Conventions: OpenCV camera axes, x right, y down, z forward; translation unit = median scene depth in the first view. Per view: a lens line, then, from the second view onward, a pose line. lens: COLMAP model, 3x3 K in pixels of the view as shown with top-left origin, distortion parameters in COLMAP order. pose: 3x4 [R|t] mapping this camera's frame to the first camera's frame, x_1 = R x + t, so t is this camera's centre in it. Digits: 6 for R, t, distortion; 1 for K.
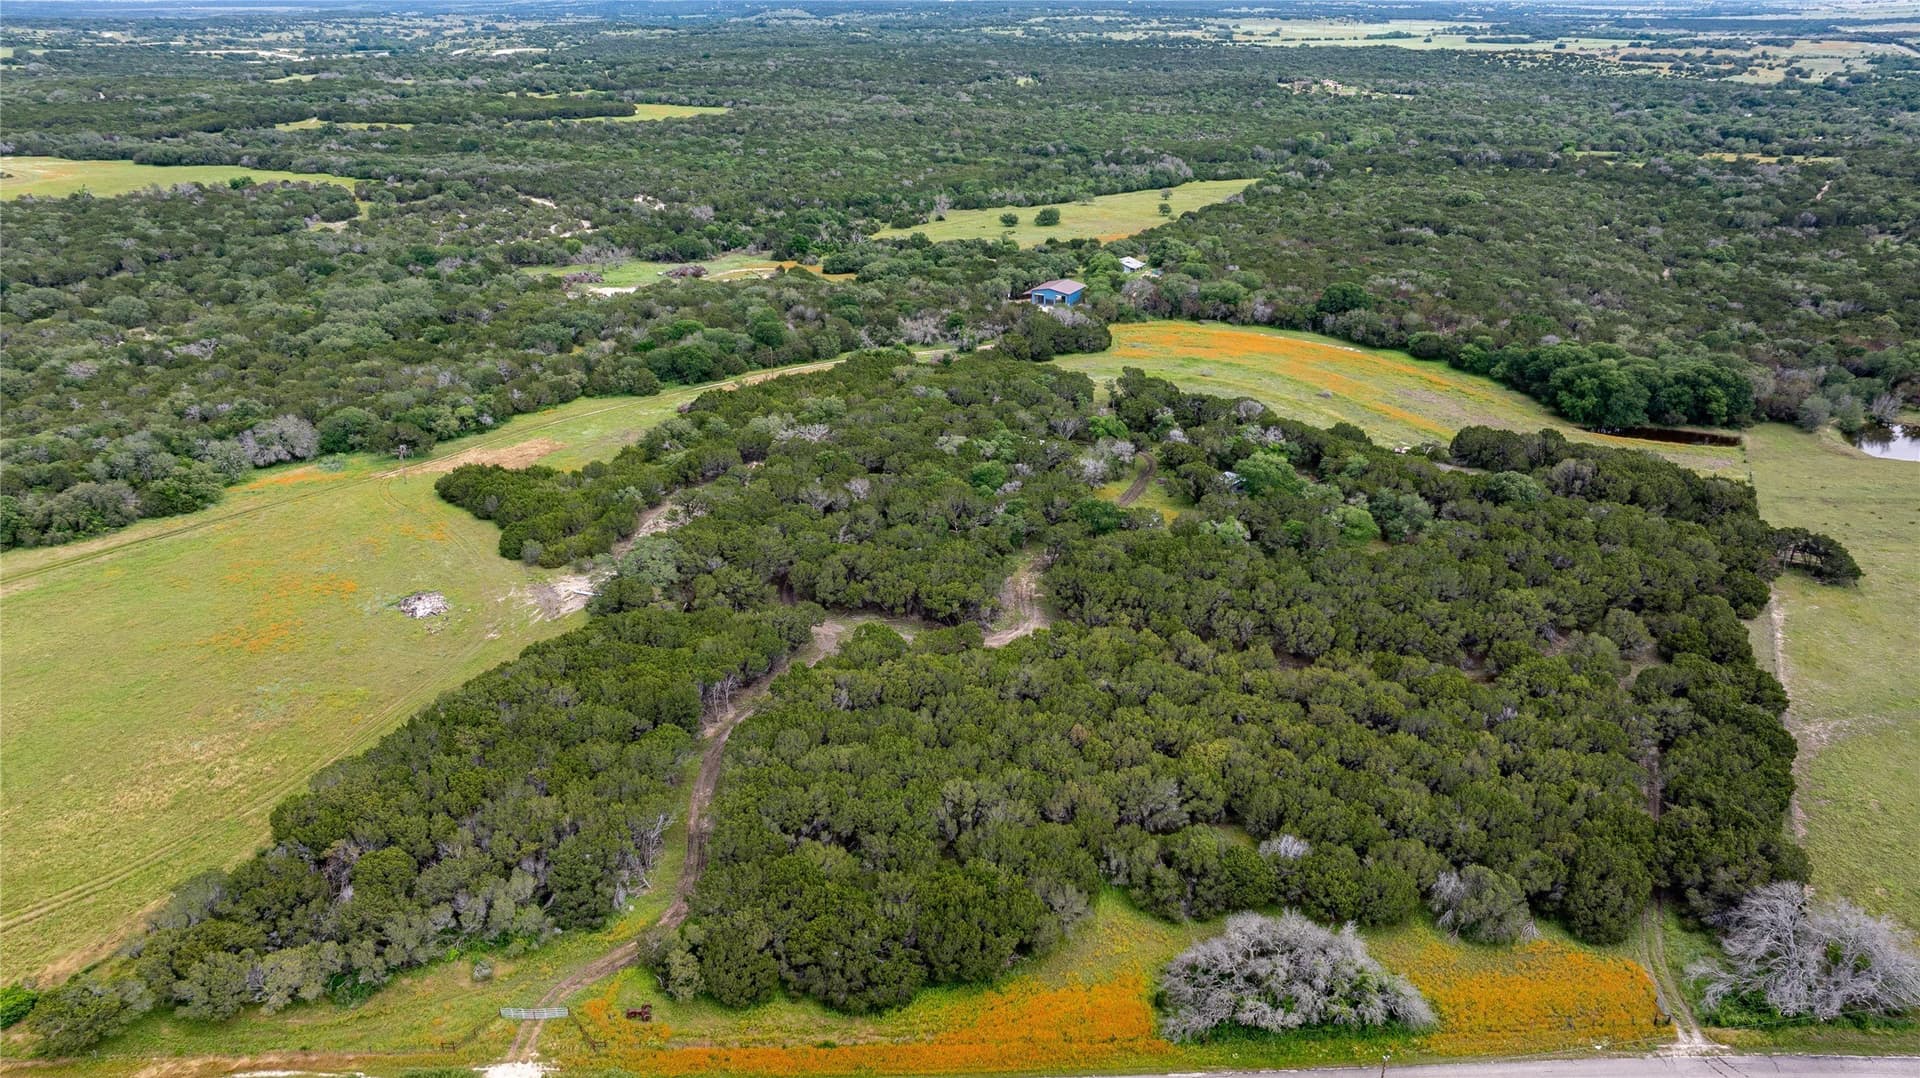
lens RADIAL K [[1393.5, 0, 960.0], [0, 1393.5, 539.0], [0, 0, 1]] dist [-0.036948, 0.039943]
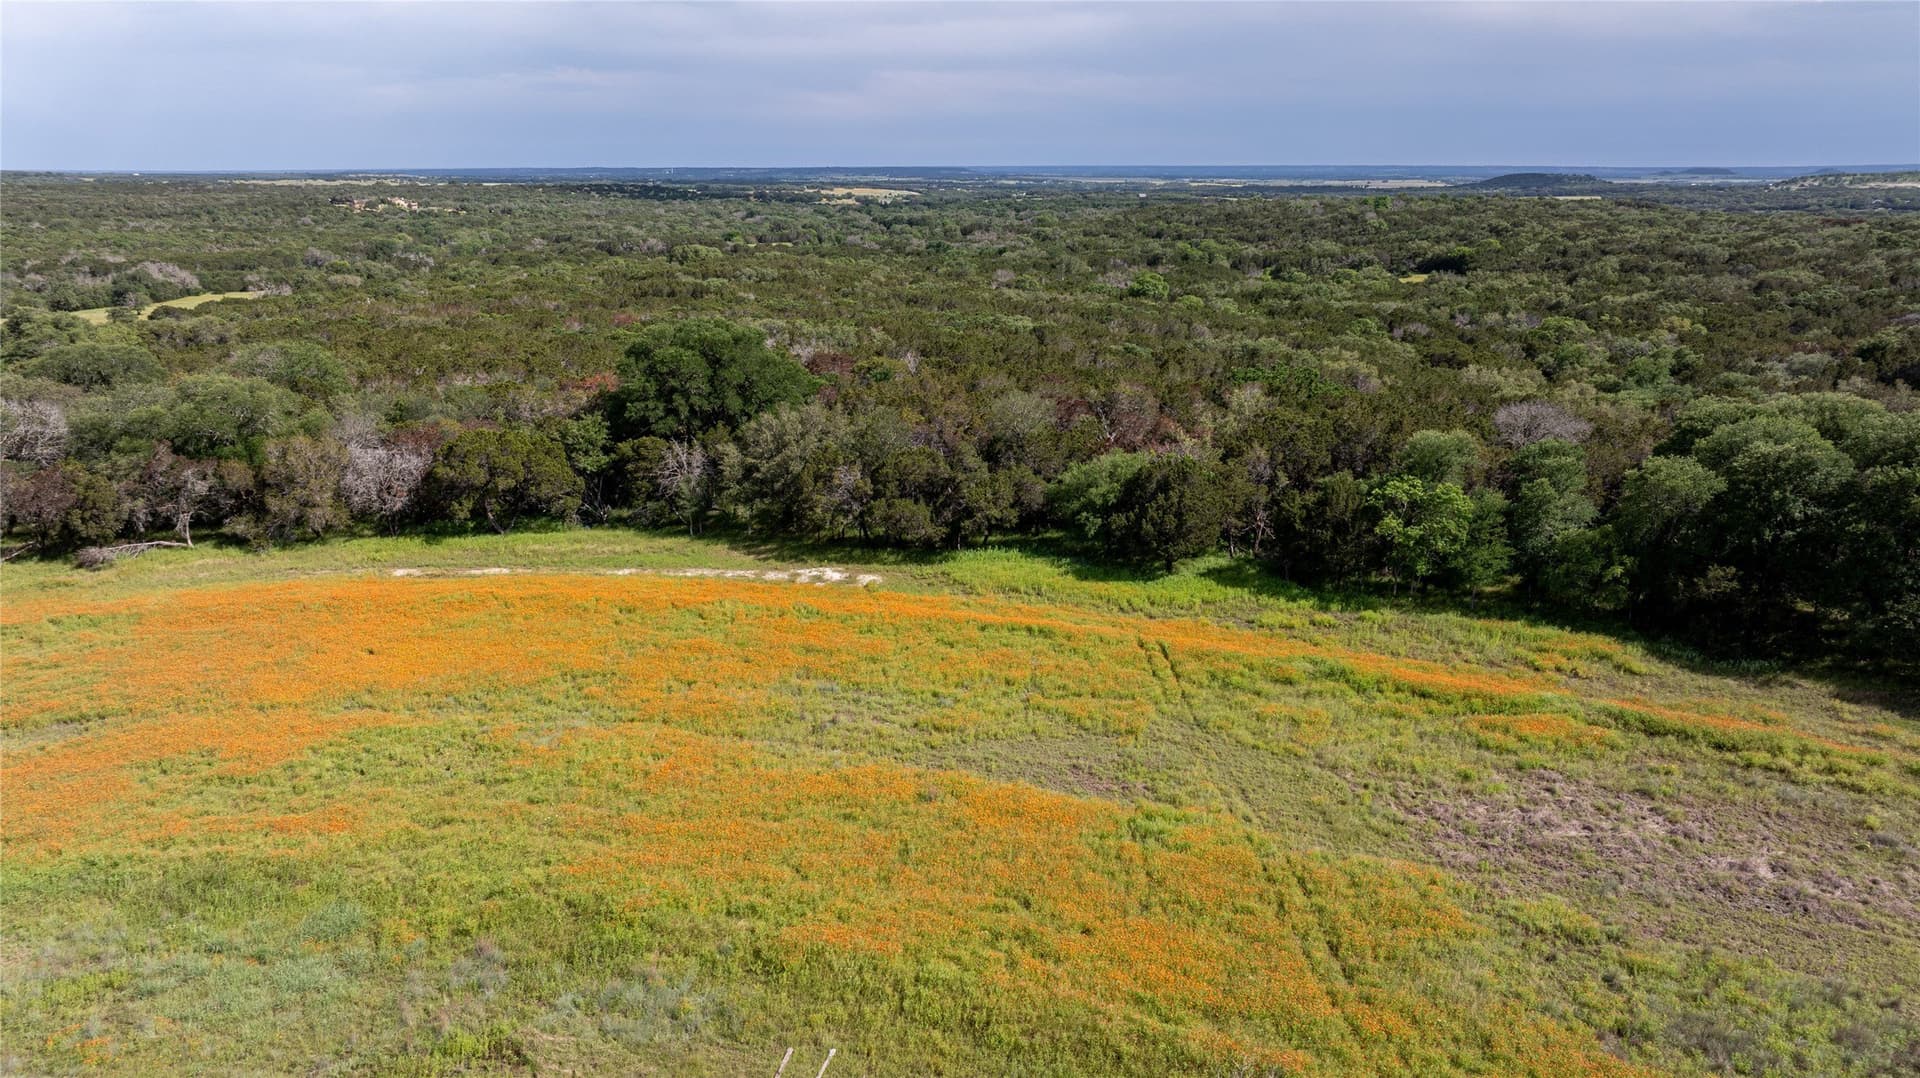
lens RADIAL K [[1359.3, 0, 960.0], [0, 1359.3, 539.0], [0, 0, 1]] dist [-0.041390, 0.047664]
pose [[0.801757, -0.158440, 0.576266, 0.262420], [0.224776, 0.973366, -0.045110, -0.194095], [-0.553770, 0.165698, 0.816016, 1.227949]]
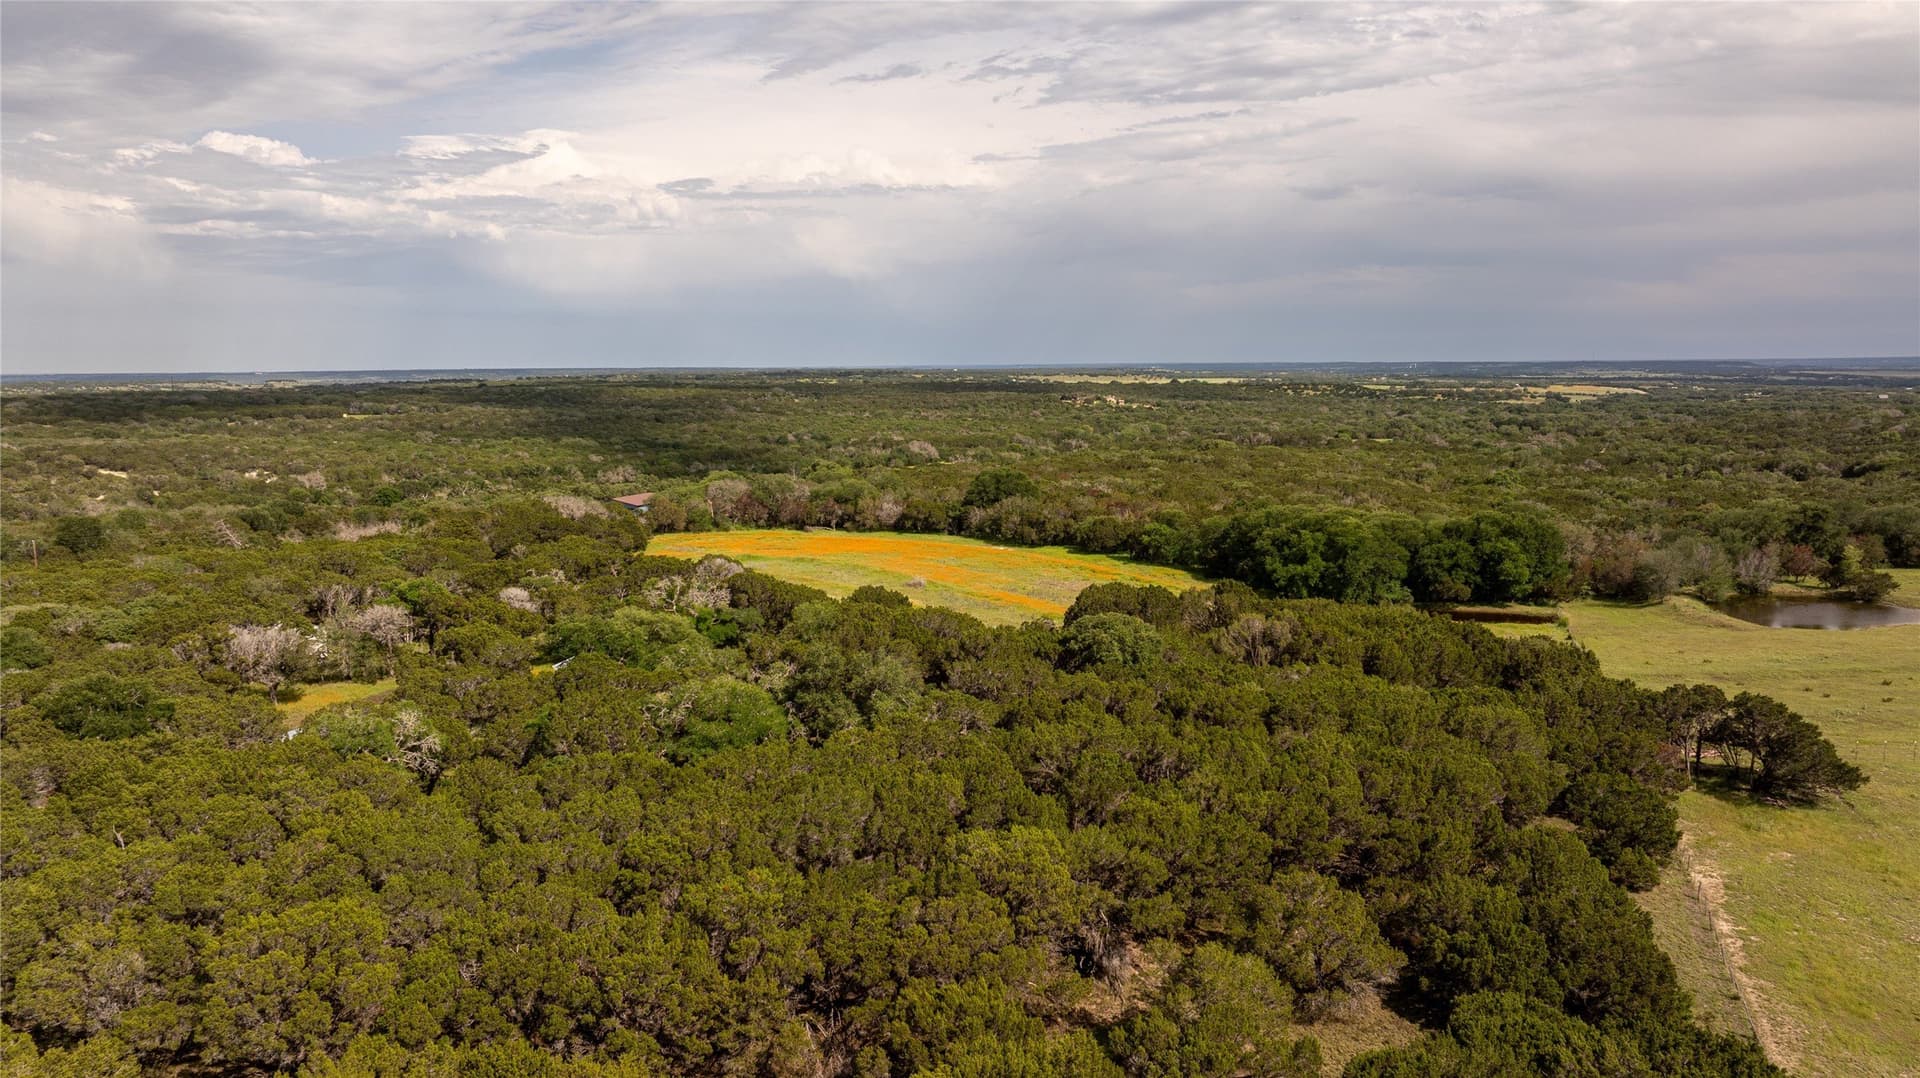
lens RADIAL K [[1356.6, 0, 960.0], [0, 1356.6, 539.0], [0, 0, 1]] dist [-0.015471, -0.000218]
pose [[0.994377, -0.019456, 0.104095, 0.290306], [0.045212, 0.966883, -0.251182, 0.041883], [-0.095760, 0.254476, 0.962326, 0.532706]]
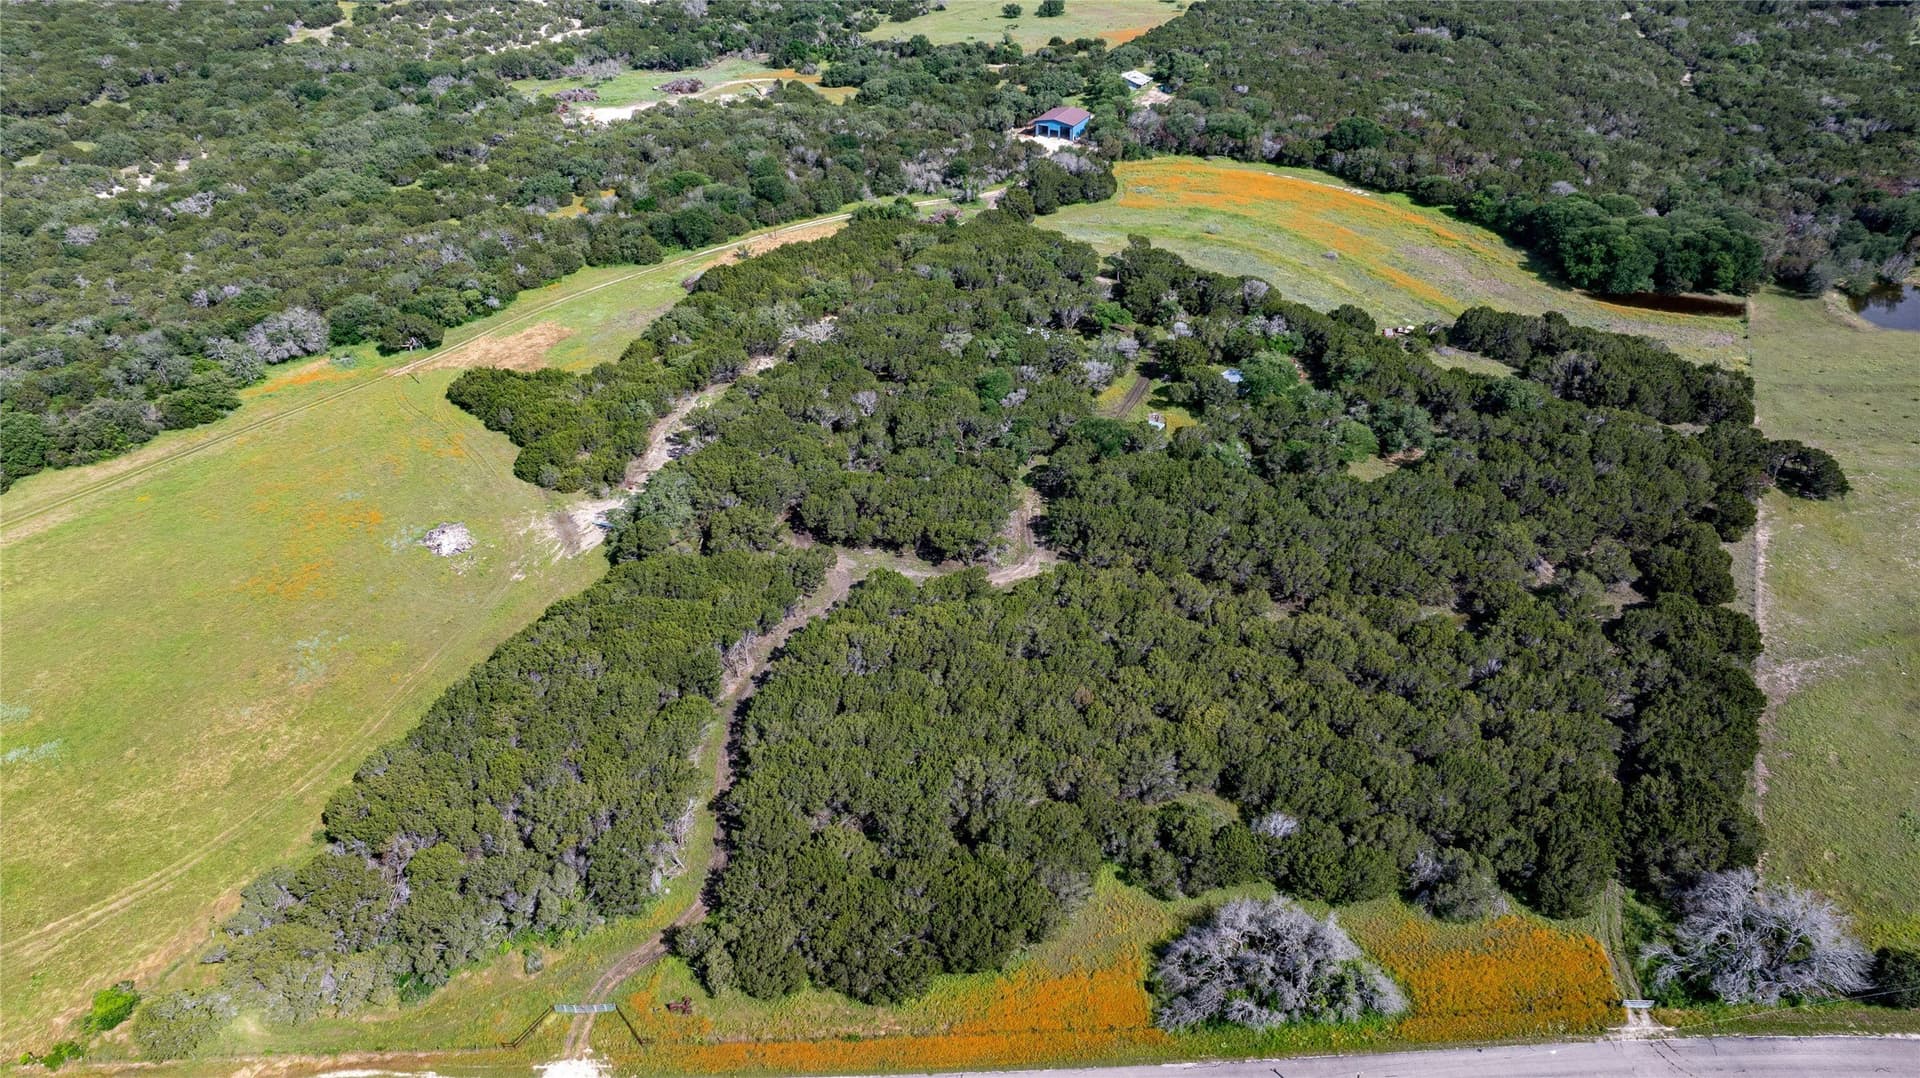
lens RADIAL K [[1359.3, 0, 960.0], [0, 1359.3, 539.0], [0, 0, 1]] dist [-0.041390, 0.047664]
pose [[0.999914, -0.011850, -0.005566, -0.000115], [0.012686, 0.981999, 0.188458, -0.120248], [0.003232, -0.188512, 0.982066, 0.010716]]
